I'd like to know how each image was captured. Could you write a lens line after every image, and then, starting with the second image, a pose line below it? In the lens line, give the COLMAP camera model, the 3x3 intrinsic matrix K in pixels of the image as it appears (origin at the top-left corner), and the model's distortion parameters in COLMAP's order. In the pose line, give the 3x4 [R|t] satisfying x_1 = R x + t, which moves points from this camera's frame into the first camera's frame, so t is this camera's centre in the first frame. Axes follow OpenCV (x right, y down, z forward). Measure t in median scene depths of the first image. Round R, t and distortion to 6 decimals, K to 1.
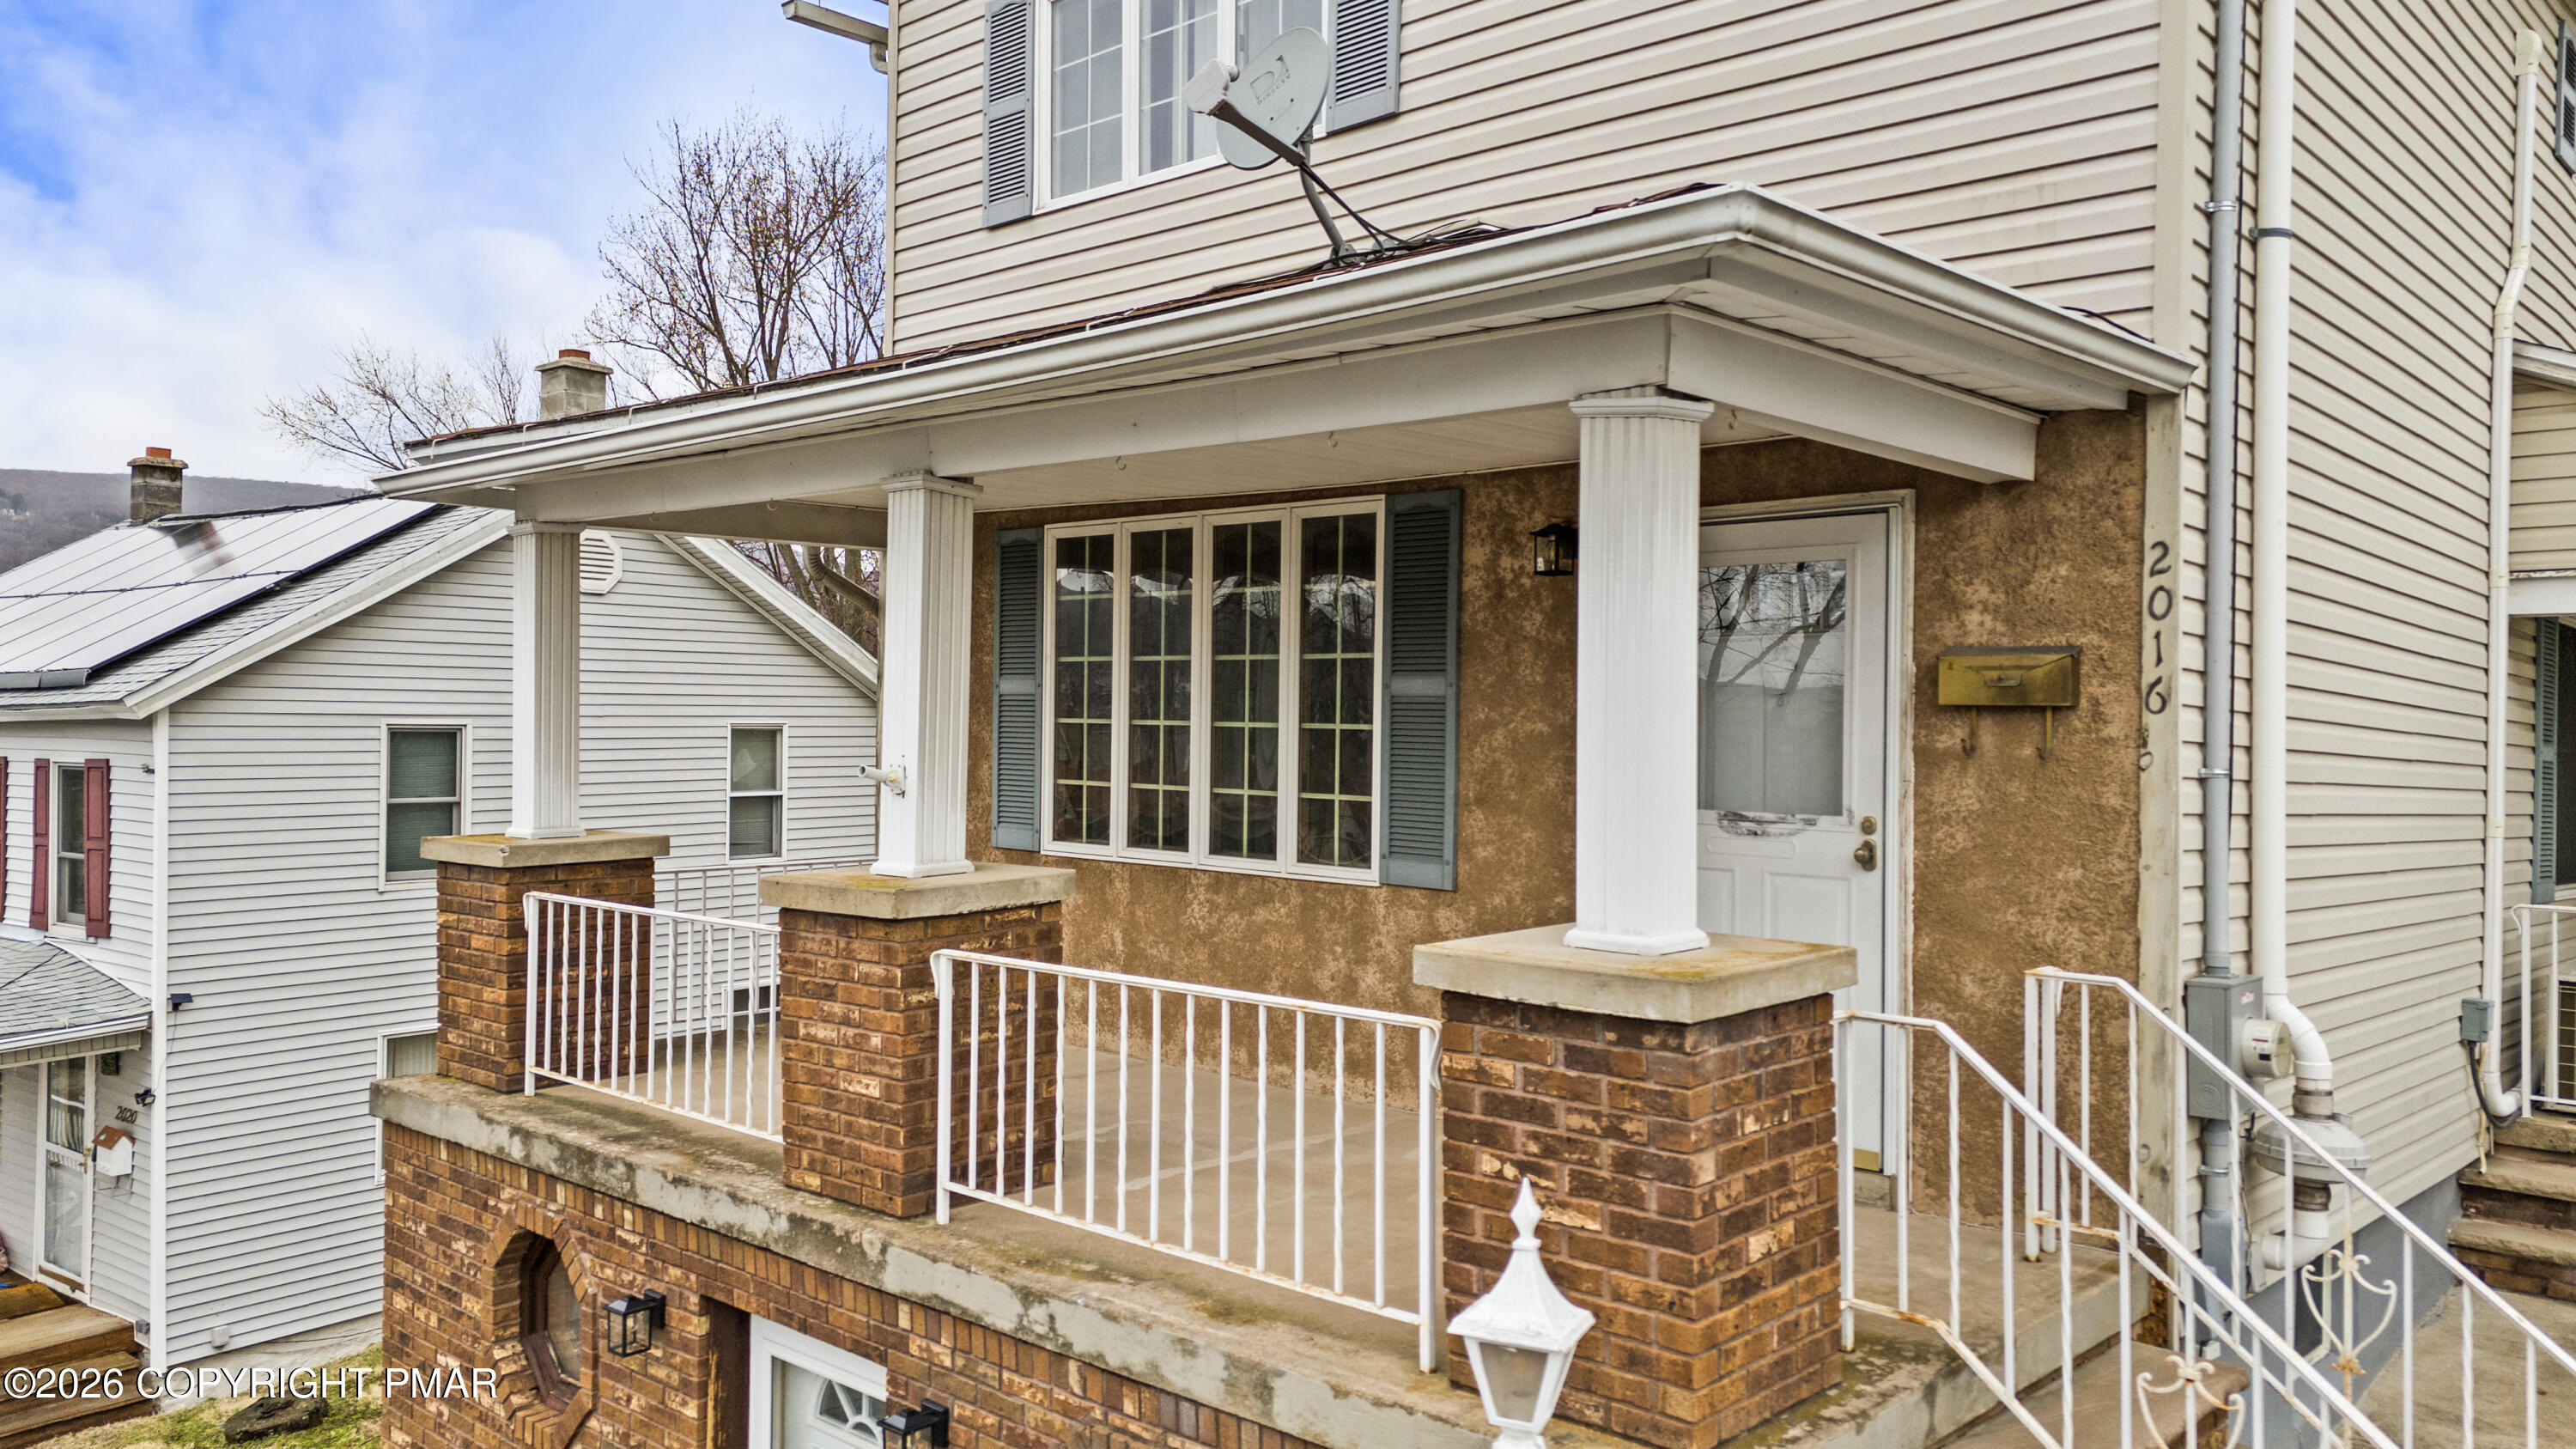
lens RADIAL K [[1871.5, 0, 1296.9], [0, 1871.5, 693.9], [0, 0, 1]] dist [0.107351, -0.128469]
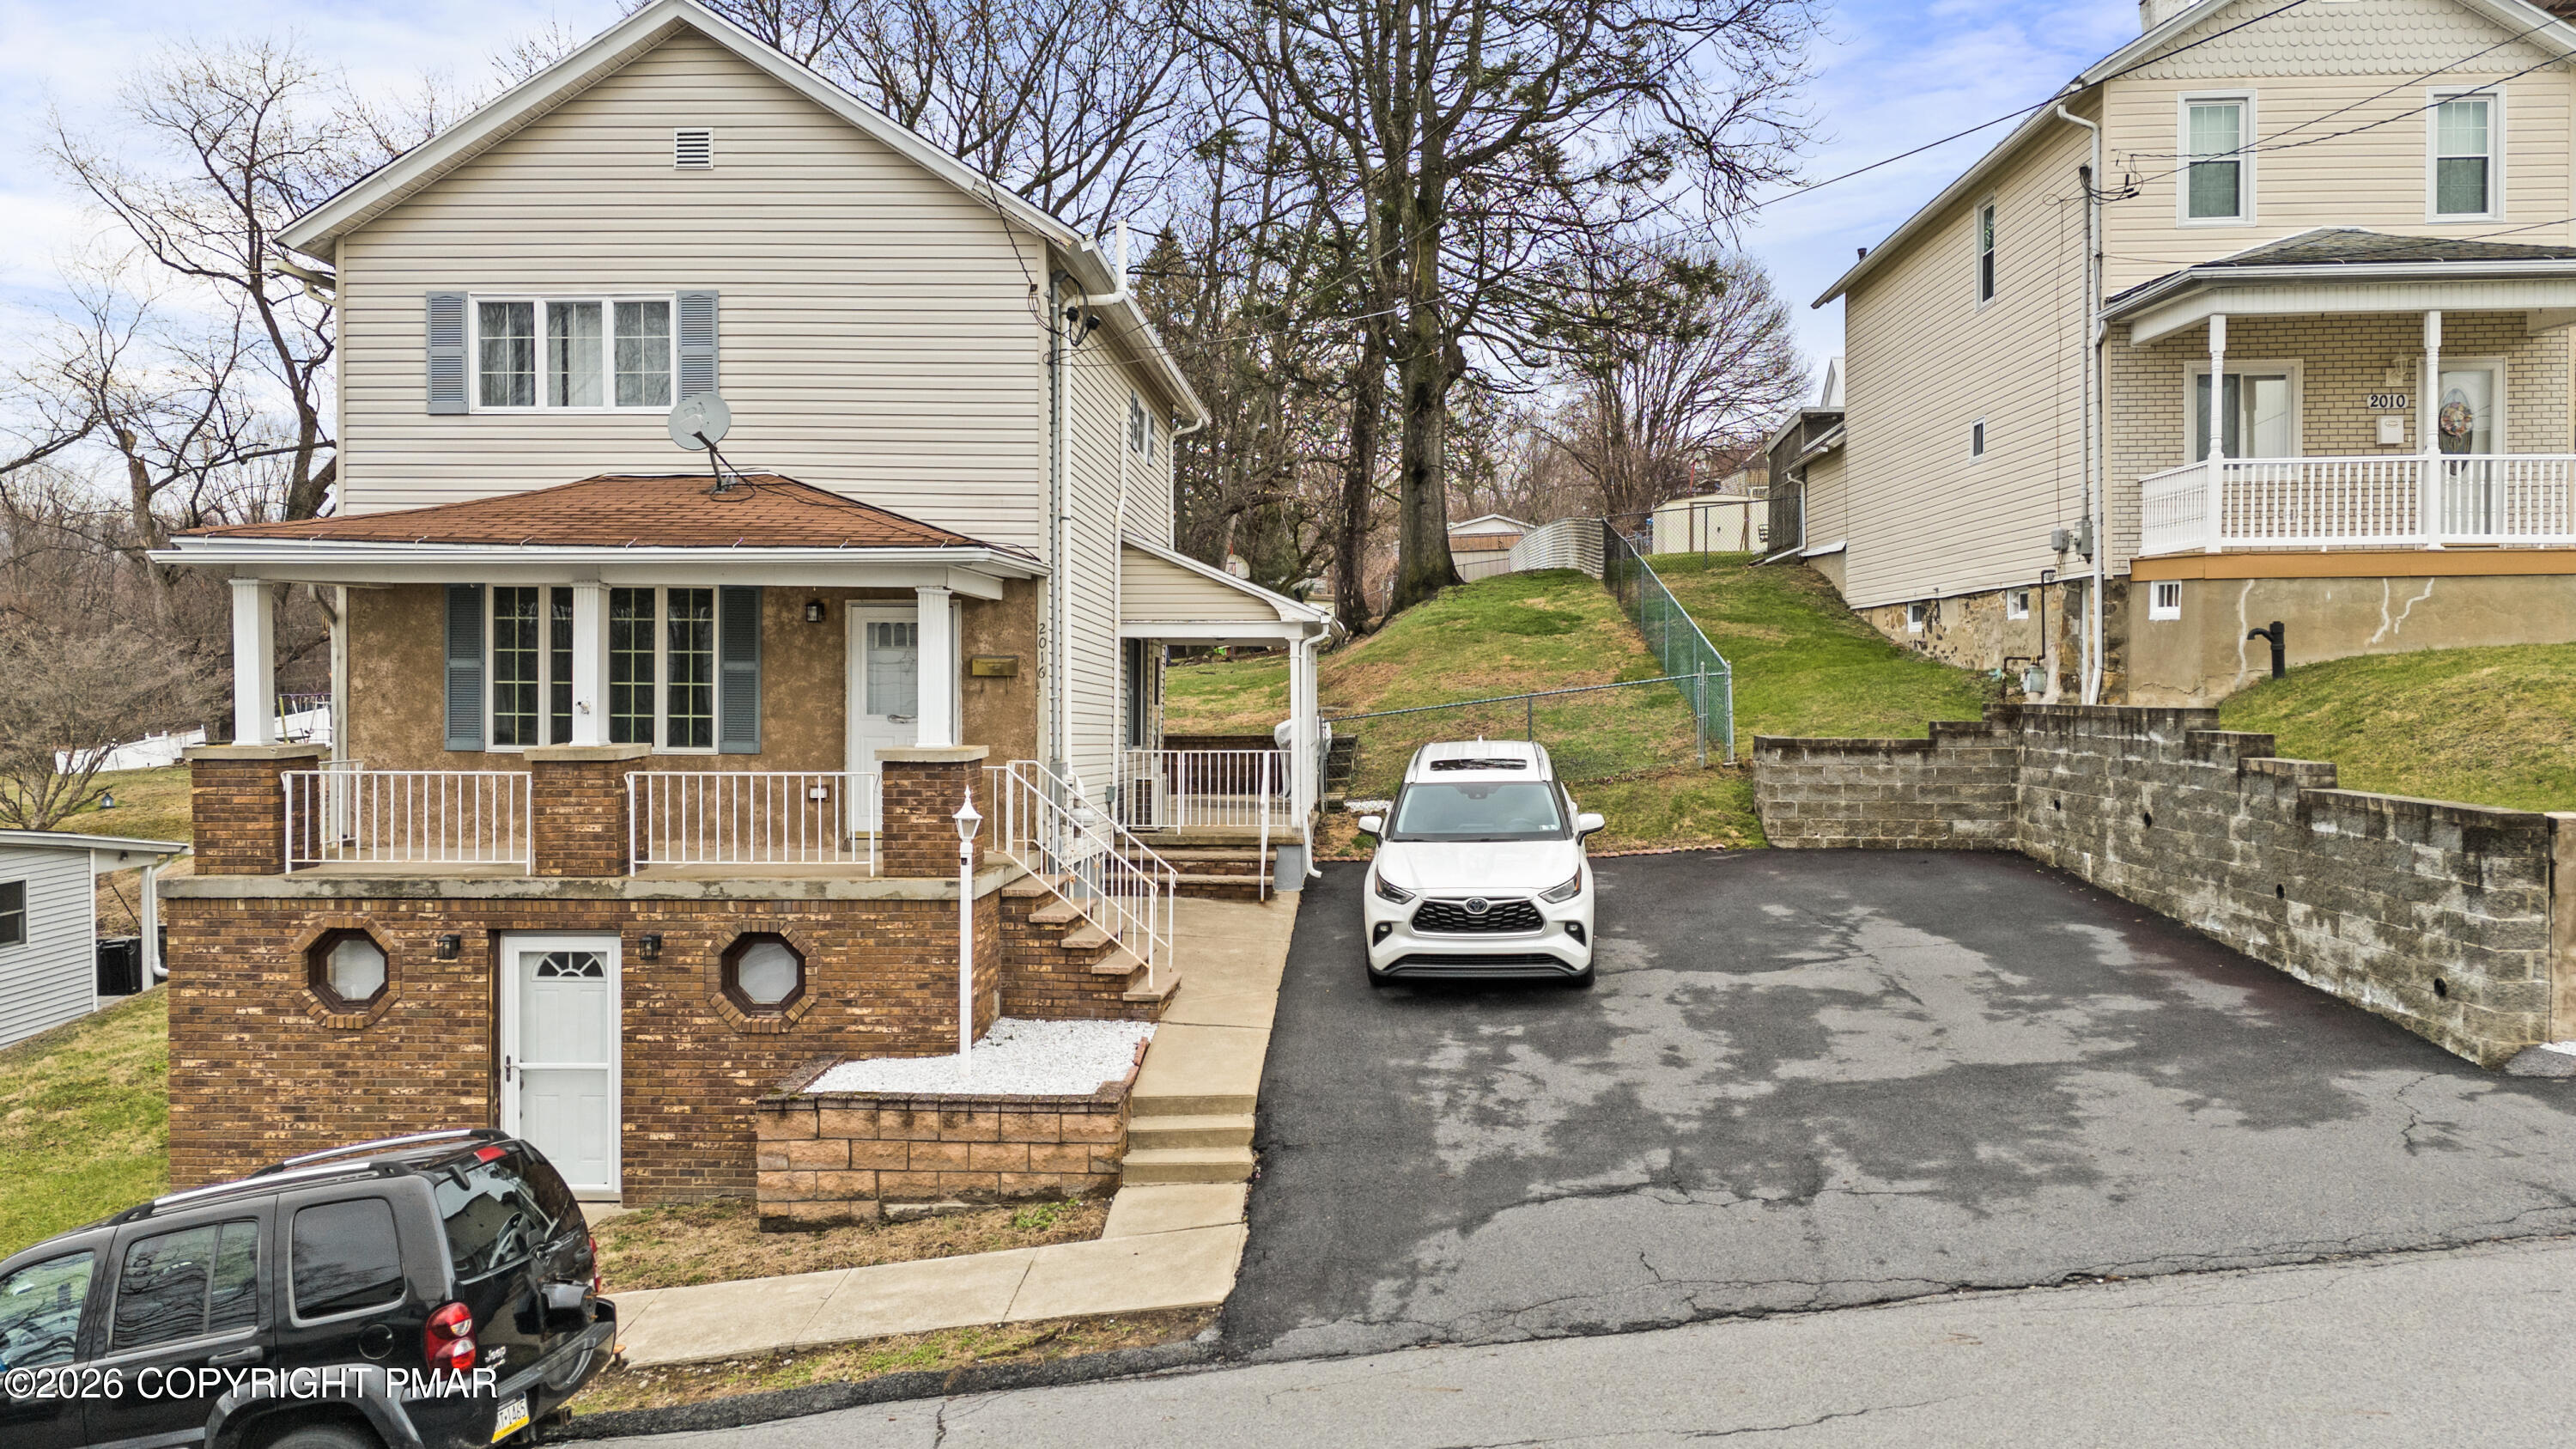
lens RADIAL K [[1871.5, 0, 1296.9], [0, 1871.5, 693.9], [0, 0, 1]] dist [0.107351, -0.128469]
pose [[0.769756, -0.010094, 0.638259, -1.126965], [-0.005688, 0.999727, 0.022671, -0.034028], [-0.638313, -0.021082, 0.769488, -1.552682]]
